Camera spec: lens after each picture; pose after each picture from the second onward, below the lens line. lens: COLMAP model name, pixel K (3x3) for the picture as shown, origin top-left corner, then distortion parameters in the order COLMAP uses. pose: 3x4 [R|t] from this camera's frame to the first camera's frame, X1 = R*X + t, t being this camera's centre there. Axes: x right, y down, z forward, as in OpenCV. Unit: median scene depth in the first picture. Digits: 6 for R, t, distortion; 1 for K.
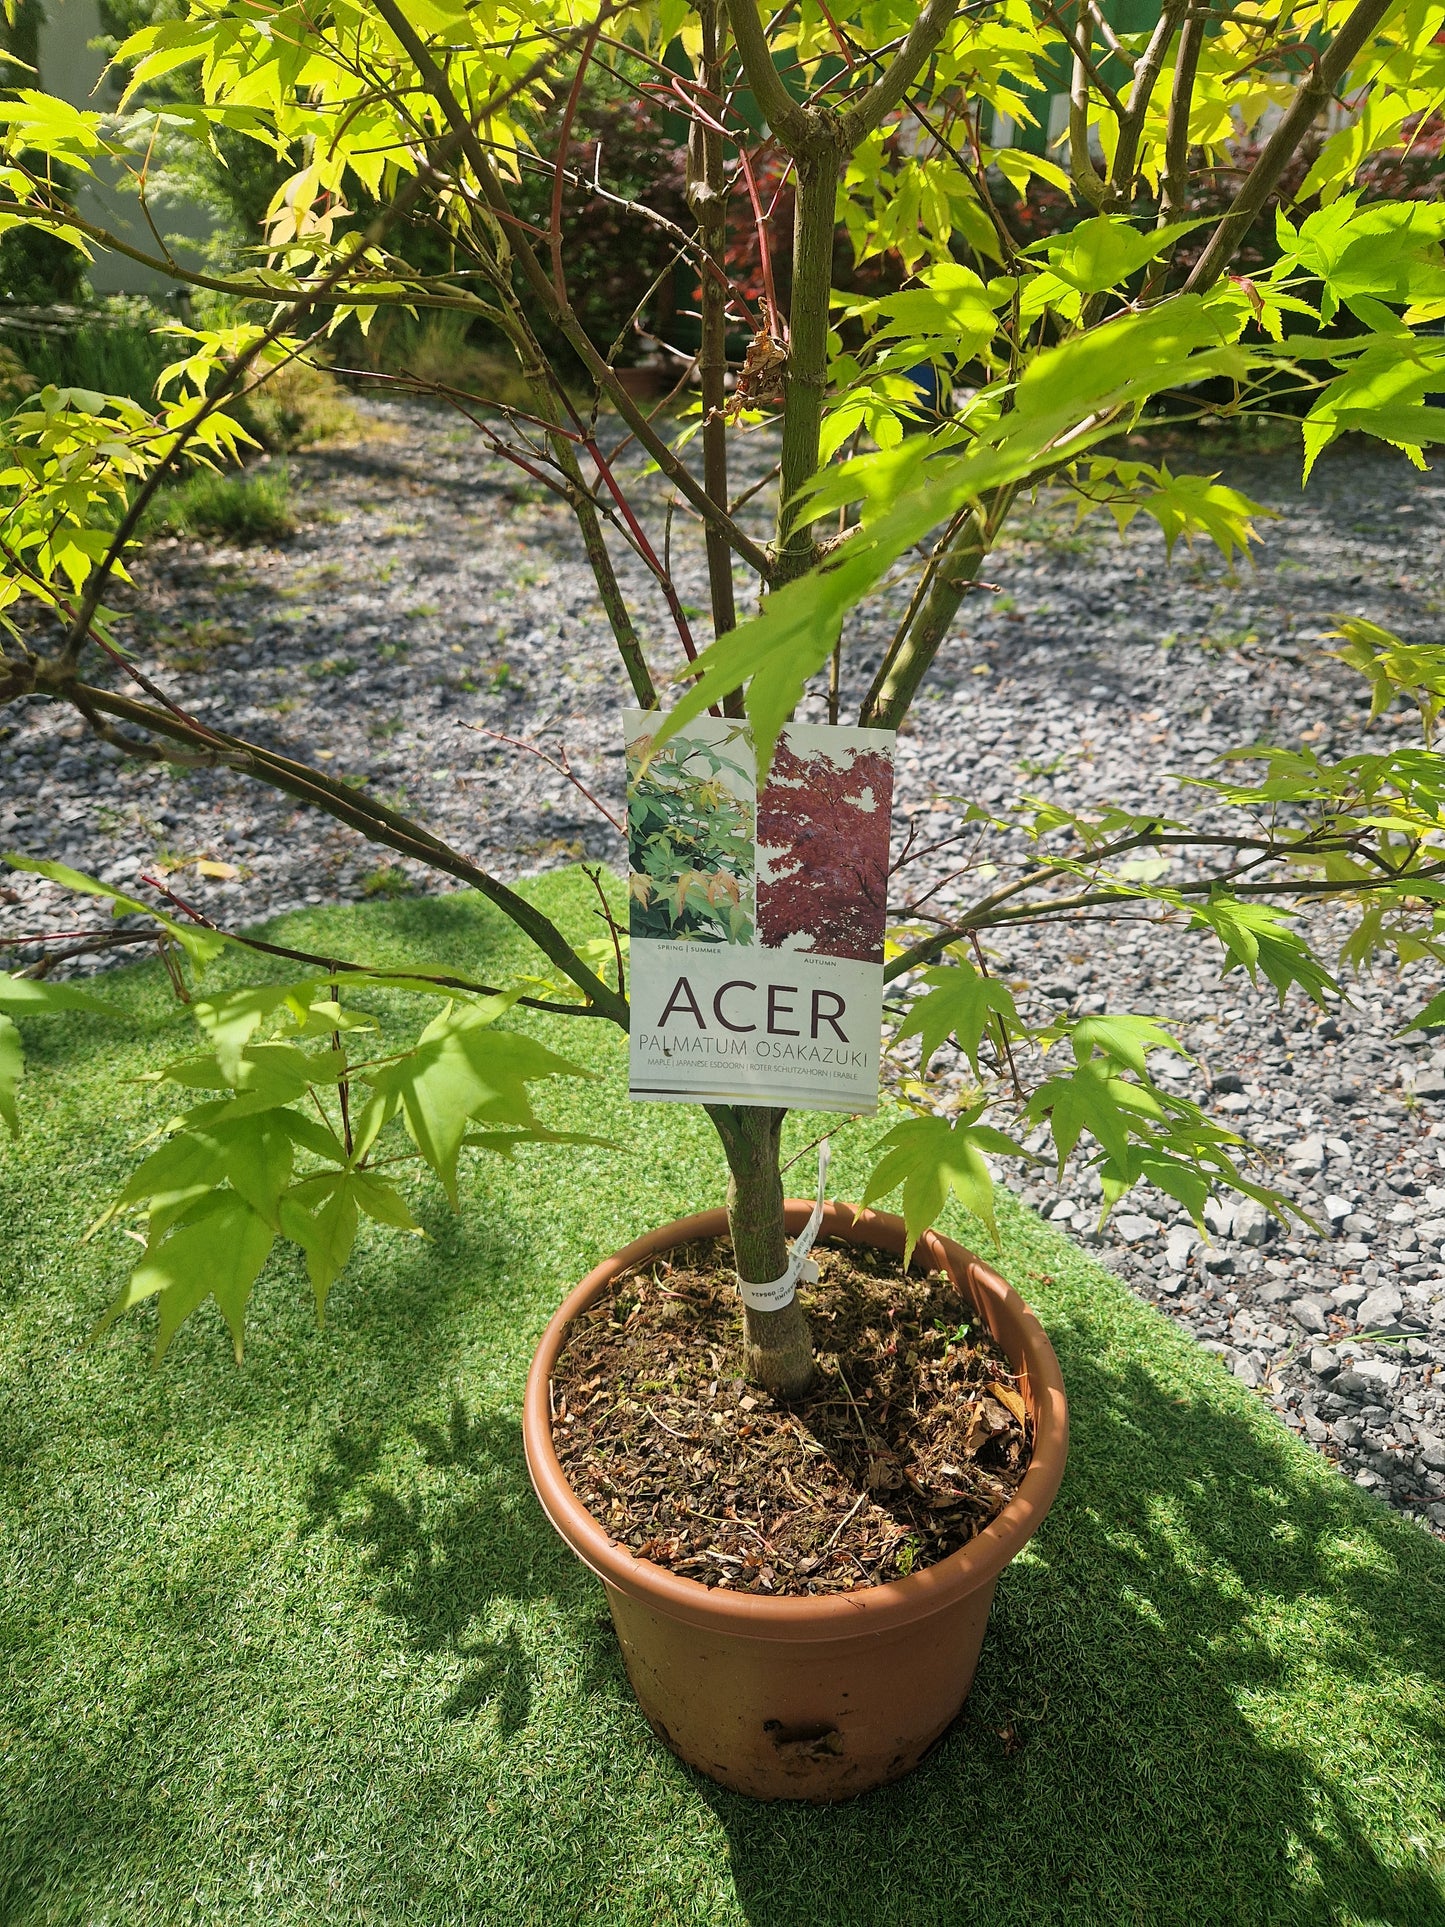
lens RADIAL K [[1300.6, 0, 722.5], [0, 1300.6, 963.5], [0, 0, 1]] dist [0.076245, -0.088680]
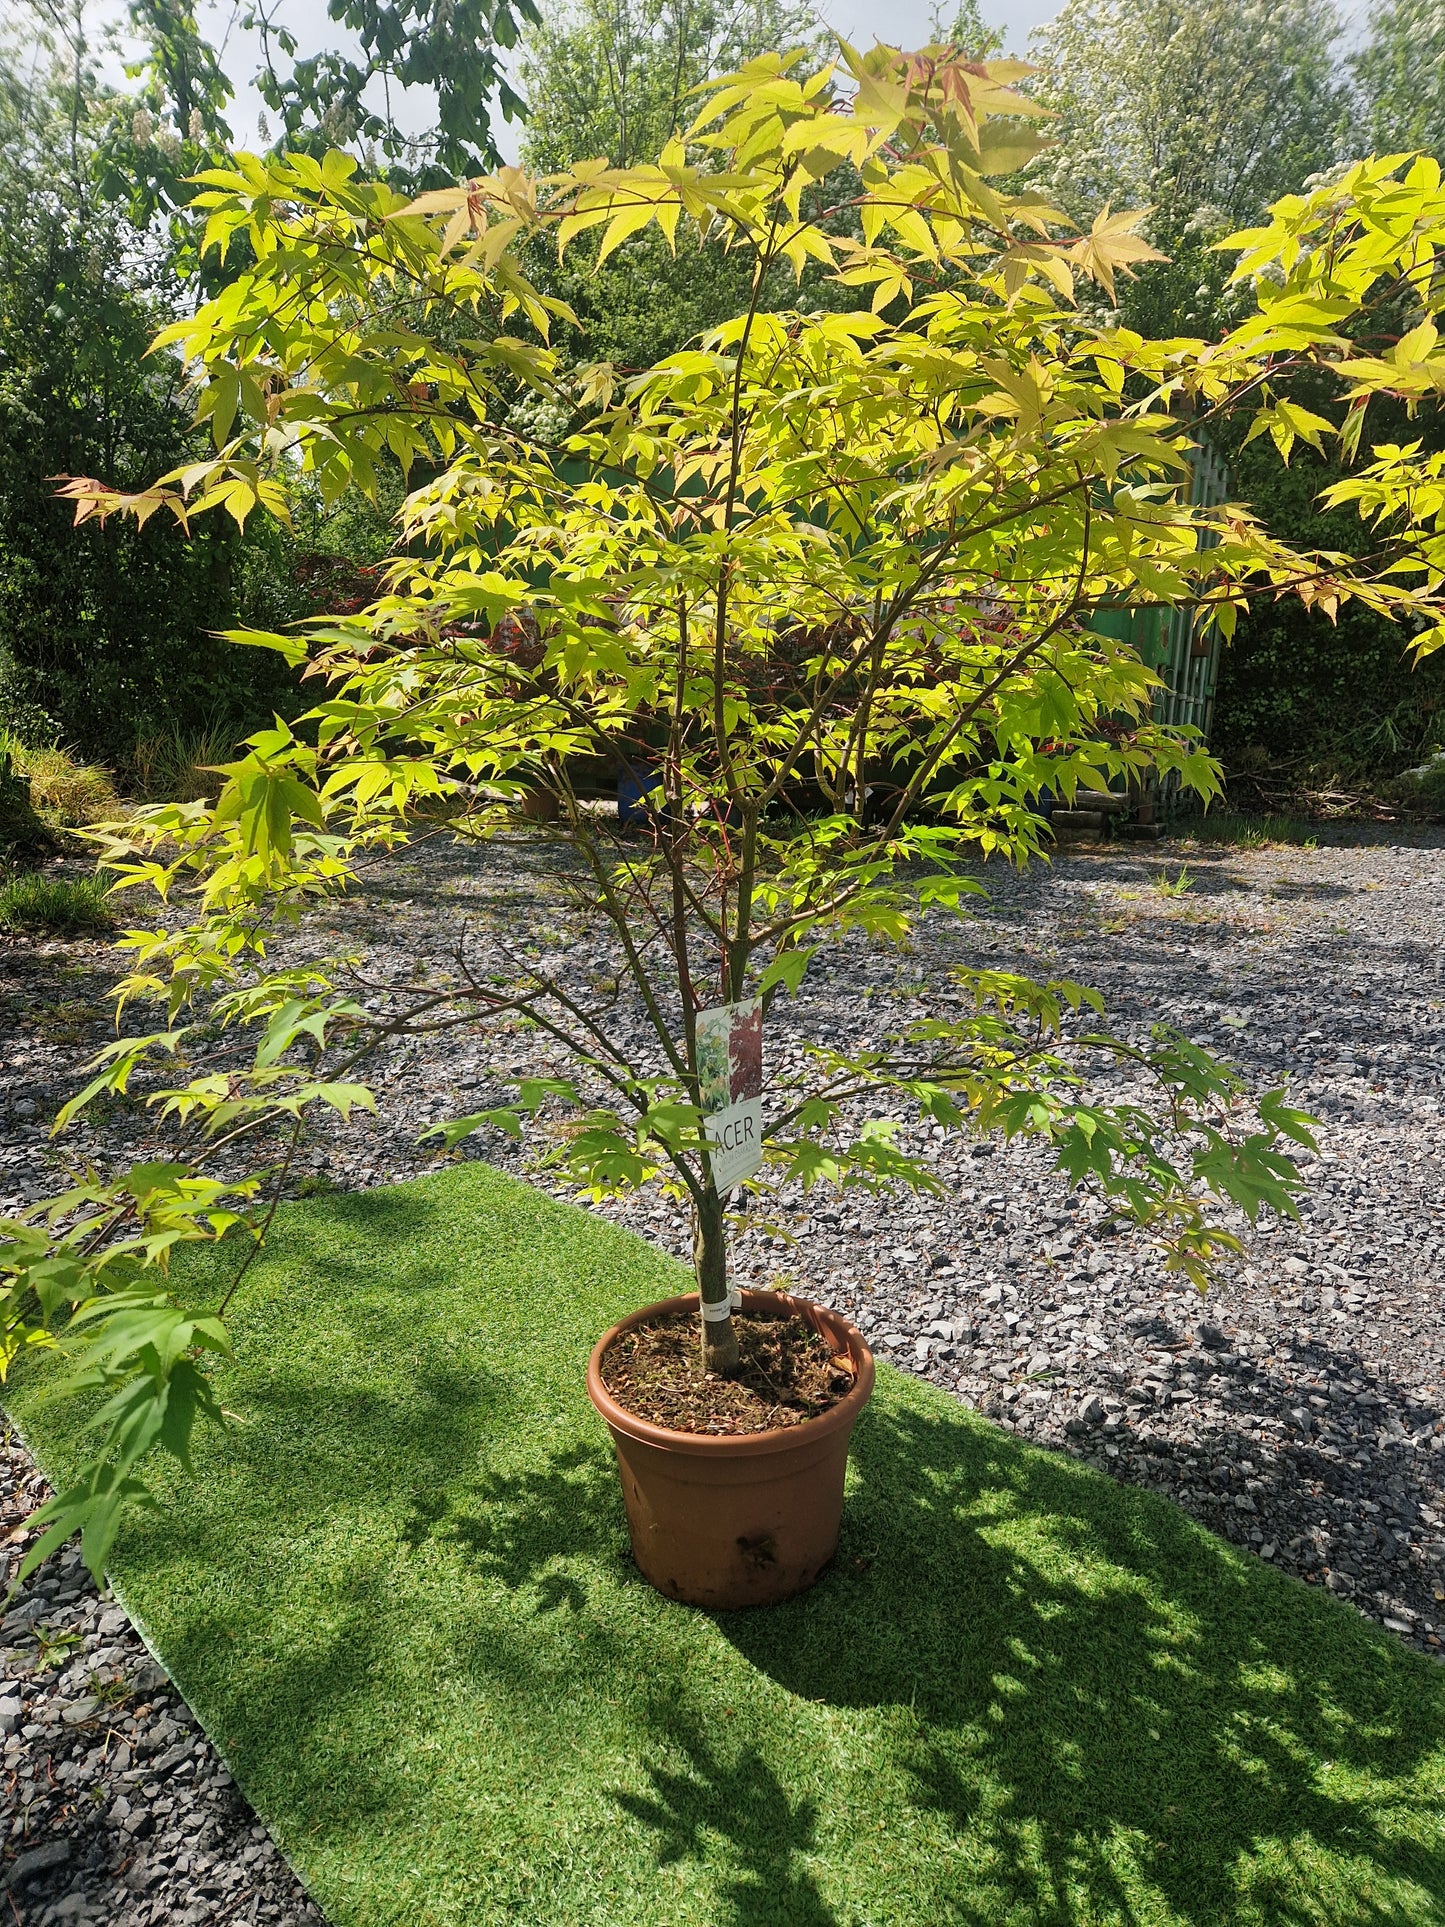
lens RADIAL K [[1300.6, 0, 722.5], [0, 1300.6, 963.5], [0, 0, 1]] dist [0.076245, -0.088680]
pose [[0.977233, -0.024699, 0.210727, -0.182042], [0.081294, 0.960991, -0.264362, 0.140938], [-0.195977, 0.275474, 0.941120, -0.492936]]
